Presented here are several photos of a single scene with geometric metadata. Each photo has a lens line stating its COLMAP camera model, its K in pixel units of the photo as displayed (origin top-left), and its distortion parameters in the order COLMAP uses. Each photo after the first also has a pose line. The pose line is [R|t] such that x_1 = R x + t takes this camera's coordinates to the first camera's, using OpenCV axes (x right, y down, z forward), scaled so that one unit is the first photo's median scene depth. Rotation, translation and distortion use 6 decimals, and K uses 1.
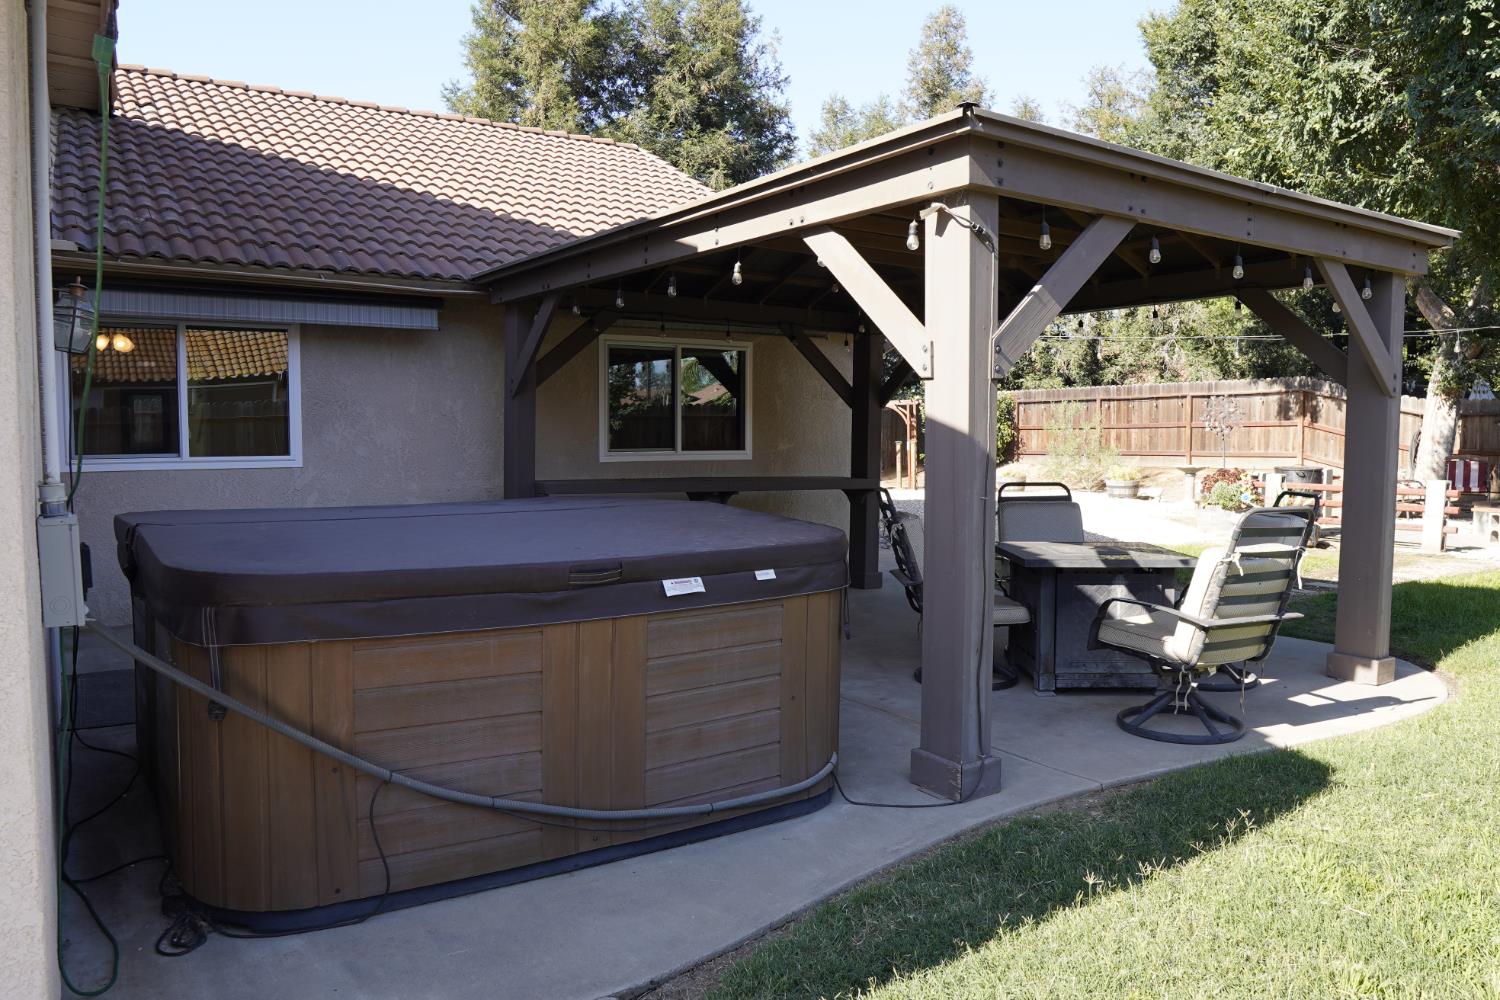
lens RADIAL K [[1057.4, 0, 746.2], [0, 1057.4, 494.2], [0, 0, 1]] dist [-0.115331, 0.080538]
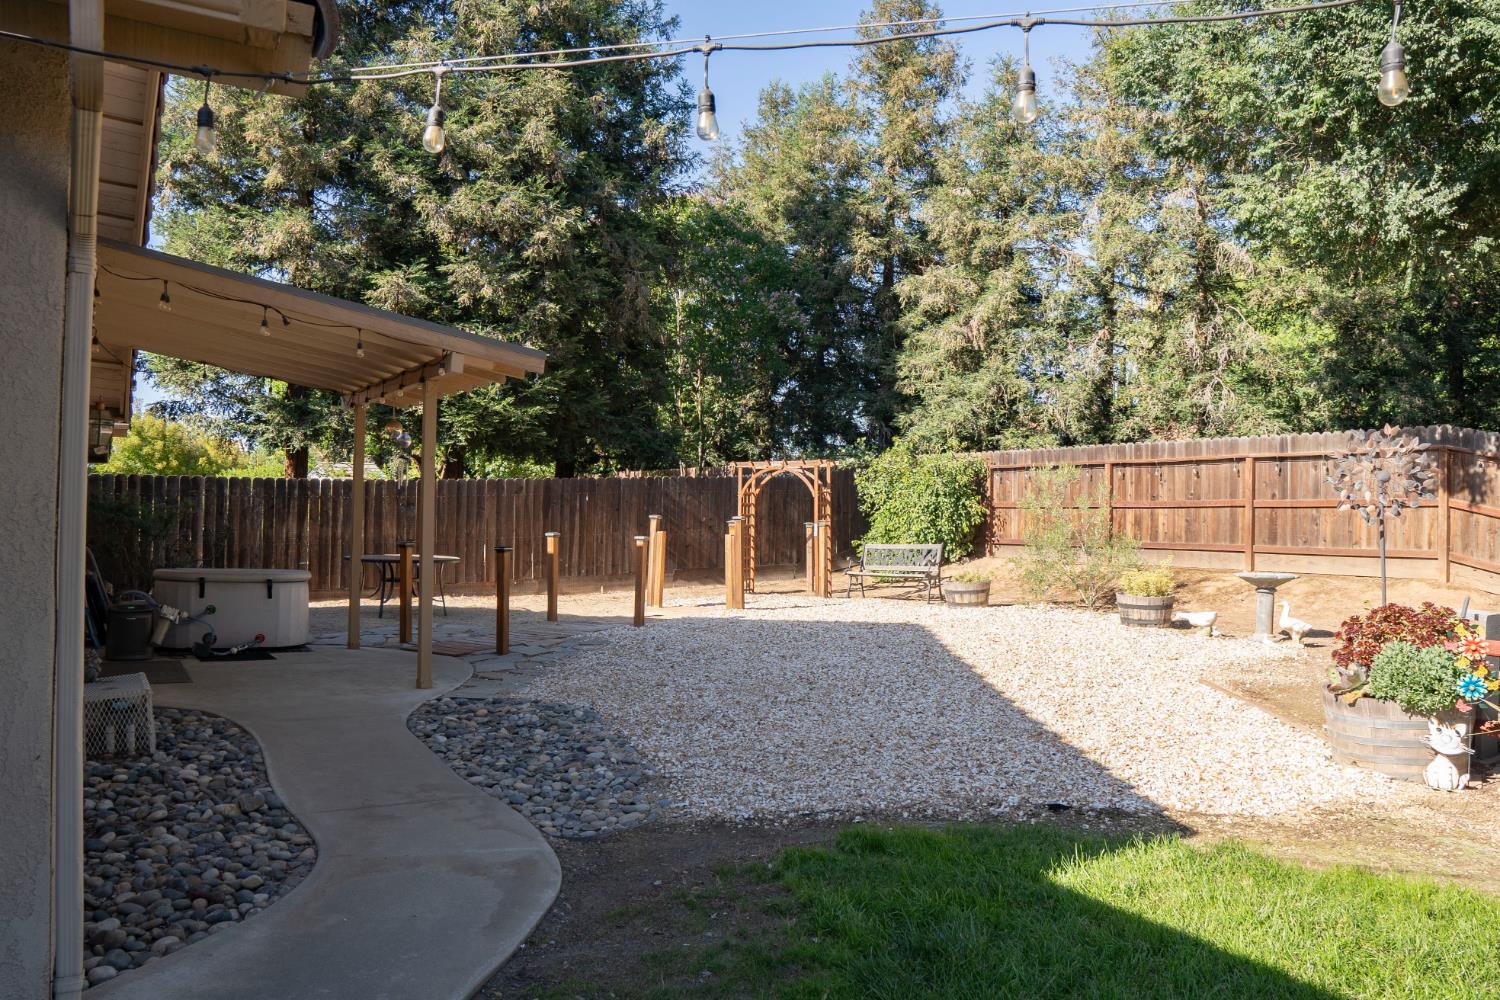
lens RADIAL K [[1057.4, 0, 746.2], [0, 1057.4, 494.2], [0, 0, 1]] dist [-0.115331, 0.080538]
pose [[0.999663, 0.018326, -0.018412, 0.131846], [-0.019607, 0.997214, -0.071975, -0.021210], [0.017042, 0.072312, 0.997236, 0.367775]]
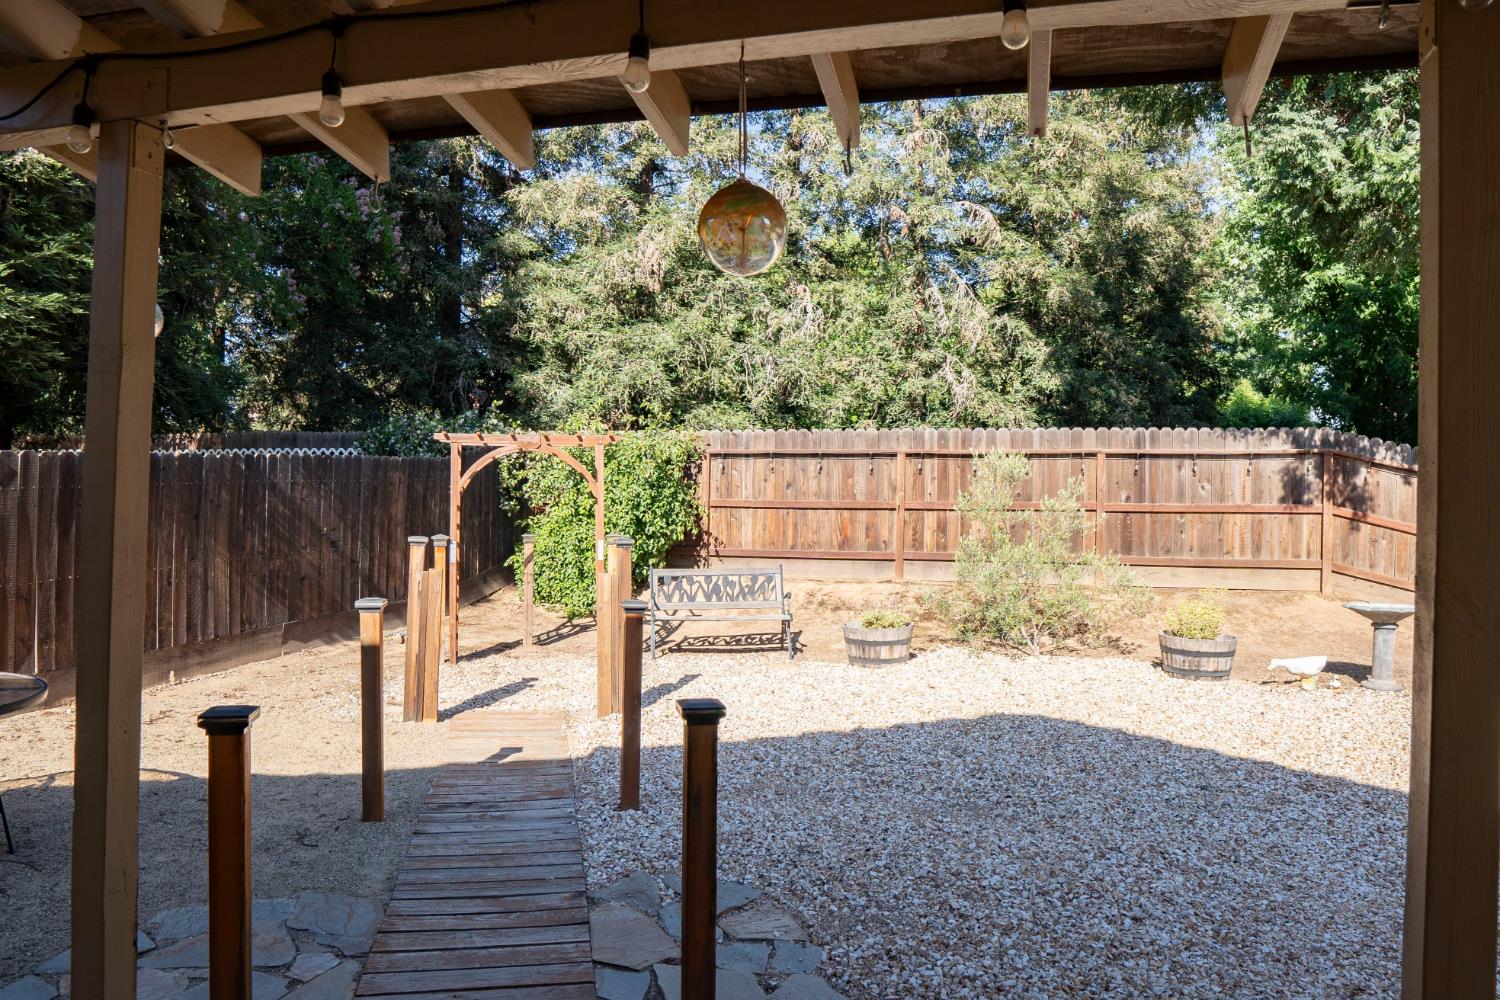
lens RADIAL K [[1088.2, 0, 746.3], [0, 1088.2, 493.5], [0, 0, 1]] dist [-0.115606, 0.089299]
pose [[0.763153, 0.025716, 0.645706, -0.077554], [0.015011, 0.998233, -0.057496, -0.044851], [-0.646044, 0.053571, 0.761418, 0.698480]]
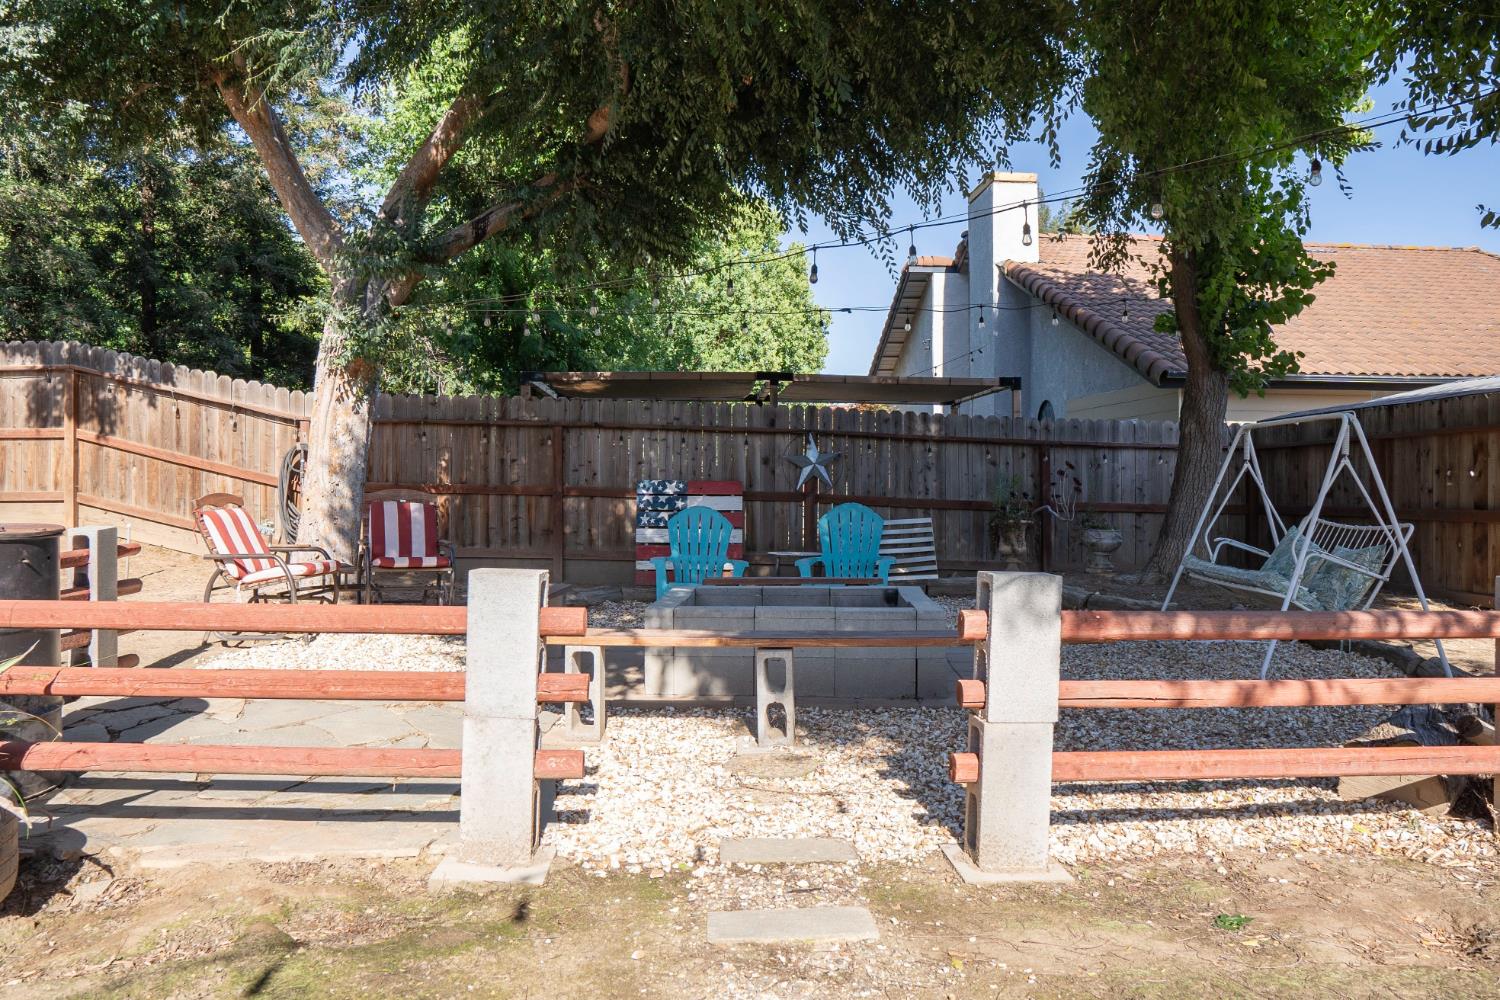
lens RADIAL K [[1057.4, 0, 746.2], [0, 1057.4, 494.2], [0, 0, 1]] dist [-0.115331, 0.080538]
pose [[0.507621, -0.001361, 0.861579, 0.255909], [0.043340, 0.998773, -0.023957, -0.012374], [-0.860490, 0.049502, 0.507058, 0.429613]]
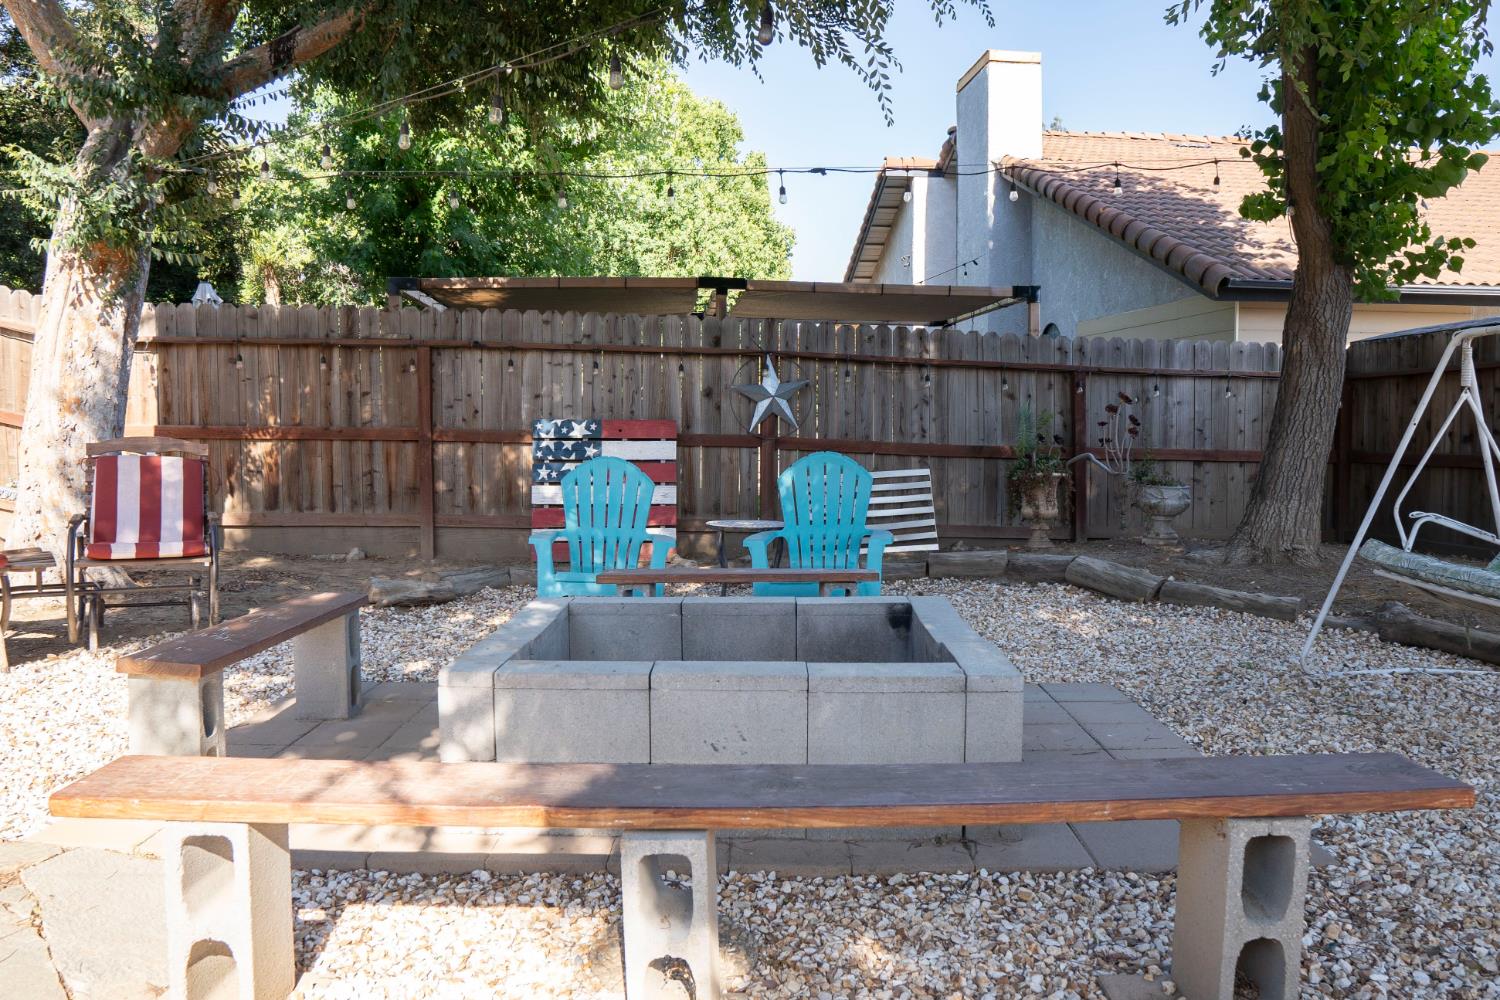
lens RADIAL K [[1057.4, 0, 746.2], [0, 1057.4, 494.2], [0, 0, 1]] dist [-0.115331, 0.080538]
pose [[0.477627, -0.054029, 0.876900, 0.366520], [0.046746, 0.998256, 0.036045, -0.016720], [-0.877318, 0.023775, 0.479320, 0.483810]]
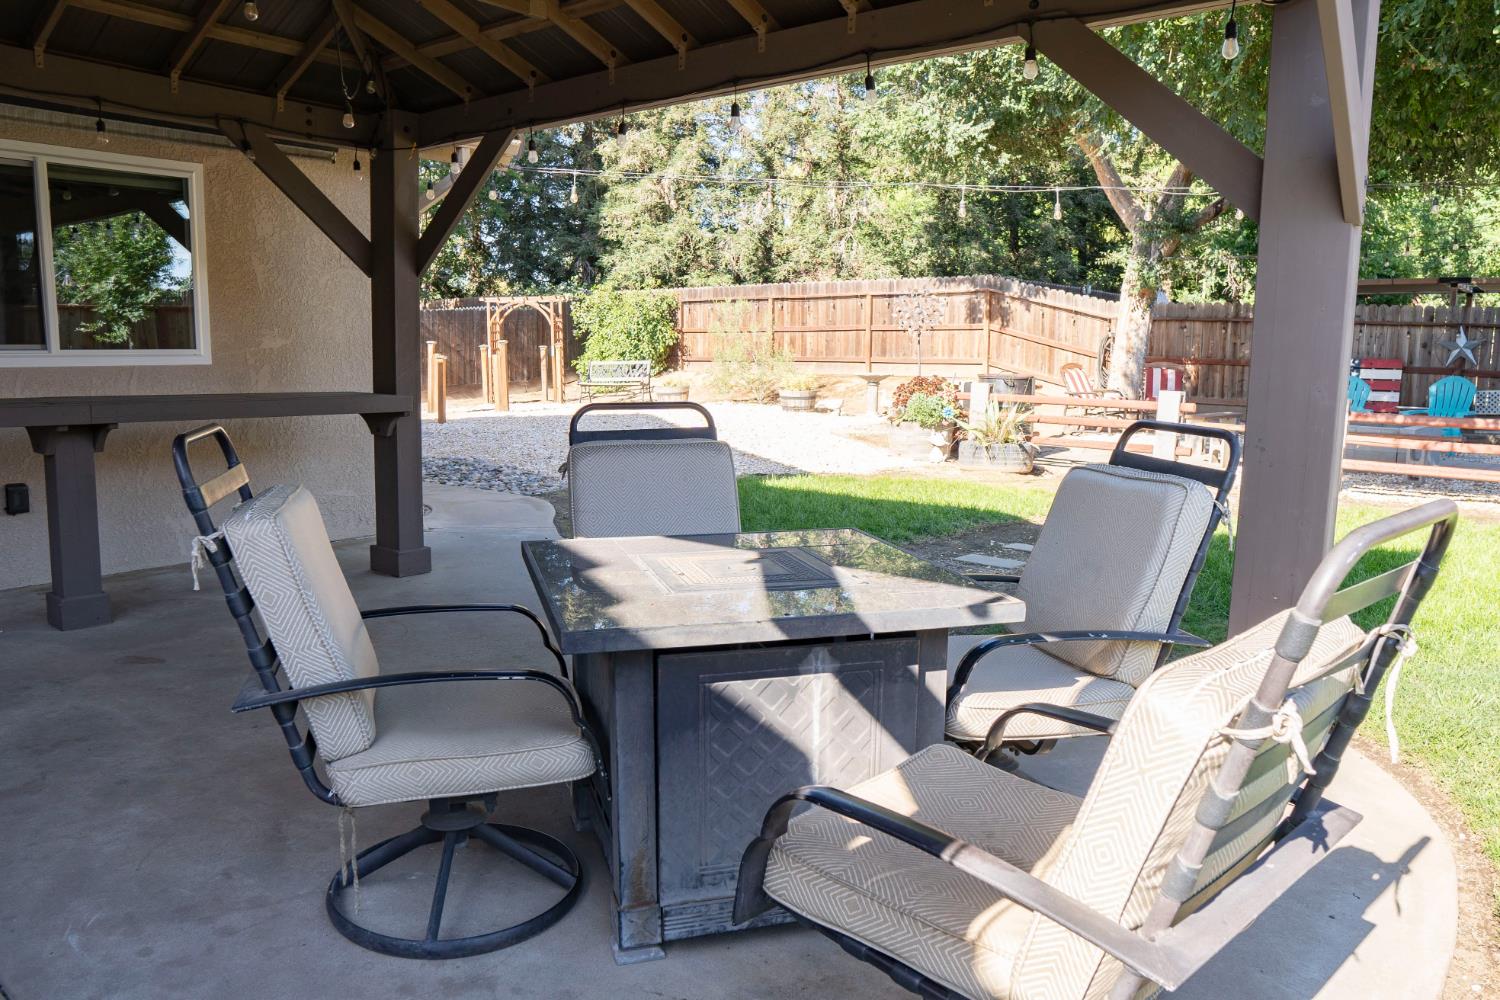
lens RADIAL K [[1057.4, 0, 746.2], [0, 1057.4, 494.2], [0, 0, 1]] dist [-0.115331, 0.080538]
pose [[0.954974, -0.033851, 0.294752, 0.053570], [0.008582, 0.996206, 0.086605, -0.003379], [-0.296565, -0.080176, 0.951641, 0.156412]]
